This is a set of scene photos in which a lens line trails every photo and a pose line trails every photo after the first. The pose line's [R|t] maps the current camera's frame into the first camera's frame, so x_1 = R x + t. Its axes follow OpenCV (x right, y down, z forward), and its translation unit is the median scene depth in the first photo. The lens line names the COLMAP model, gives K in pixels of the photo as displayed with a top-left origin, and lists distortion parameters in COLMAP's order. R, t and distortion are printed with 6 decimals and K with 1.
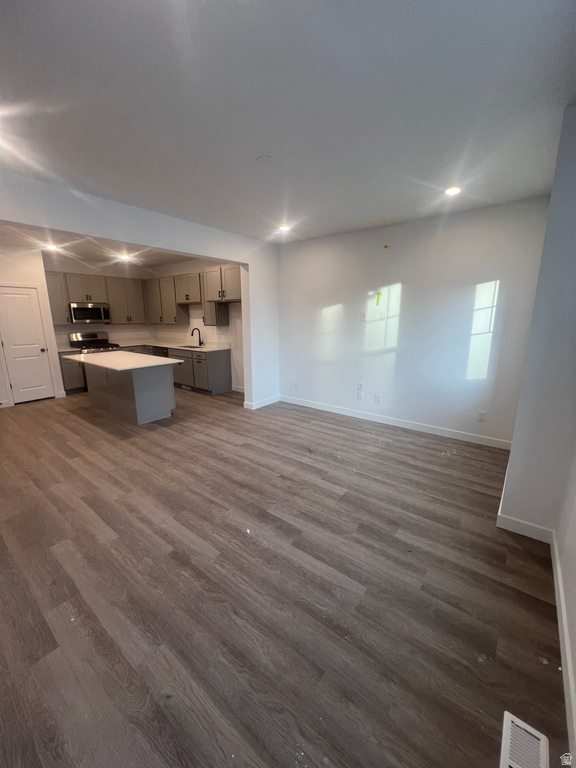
lens RADIAL K [[306.9, 0, 291.7], [0, 306.9, 380.5], [0, 0, 1]] dist [-0.001512, 0.000028]
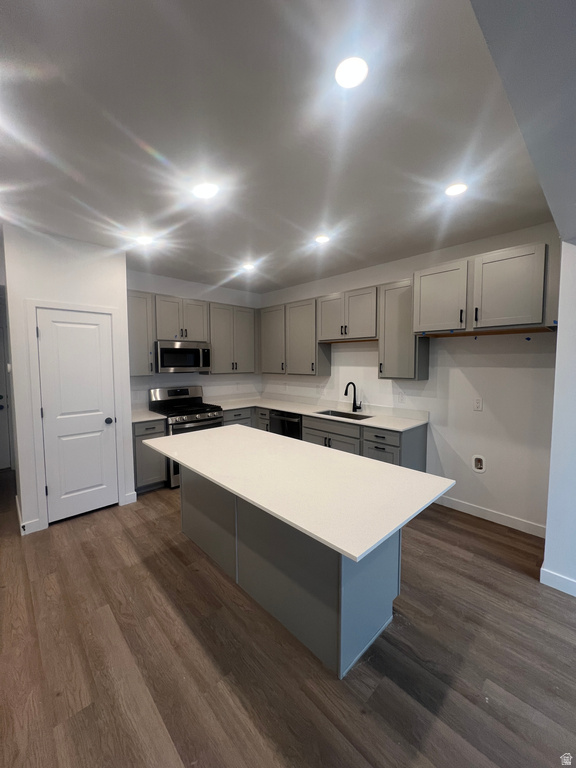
lens RADIAL K [[306.9, 0, 289.7], [0, 306.9, 379.5], [0, 0, 1]] dist [-0.001512, 0.000028]
pose [[0.989184, 0.008954, -0.146407, -0.425852], [-0.030931, 0.988423, -0.148534, -0.106393], [0.143383, 0.151456, 0.978009, 0.514691]]
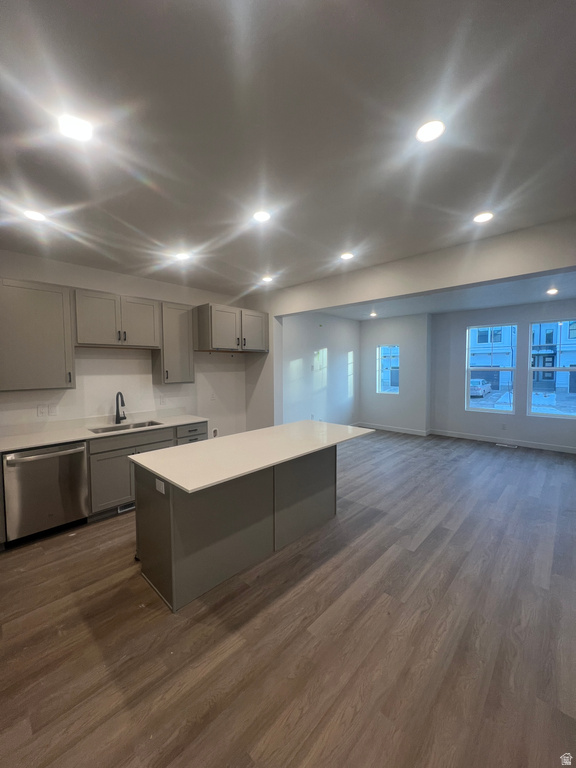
lens RADIAL K [[306.9, 0, 292.3], [0, 306.9, 379.9], [0, 0, 1]] dist [-0.001512, 0.000028]
pose [[0.087180, -0.042533, 0.995284, -1.022781], [0.215273, 0.976286, 0.022865, -0.171606], [-0.972655, 0.212264, 0.094269, 0.807423]]
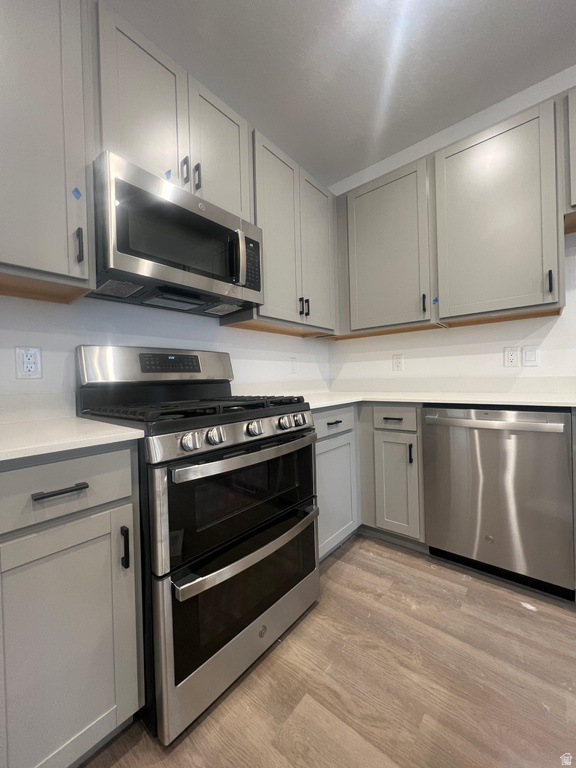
lens RADIAL K [[306.9, 0, 291.5], [0, 306.9, 380.8], [0, 0, 1]] dist [-0.001512, 0.000028]
pose [[0.999154, -0.022858, -0.034194, -0.714715], [0.015547, 0.979561, -0.200548, -0.110555], [0.038079, 0.199846, 0.979087, 1.001114]]
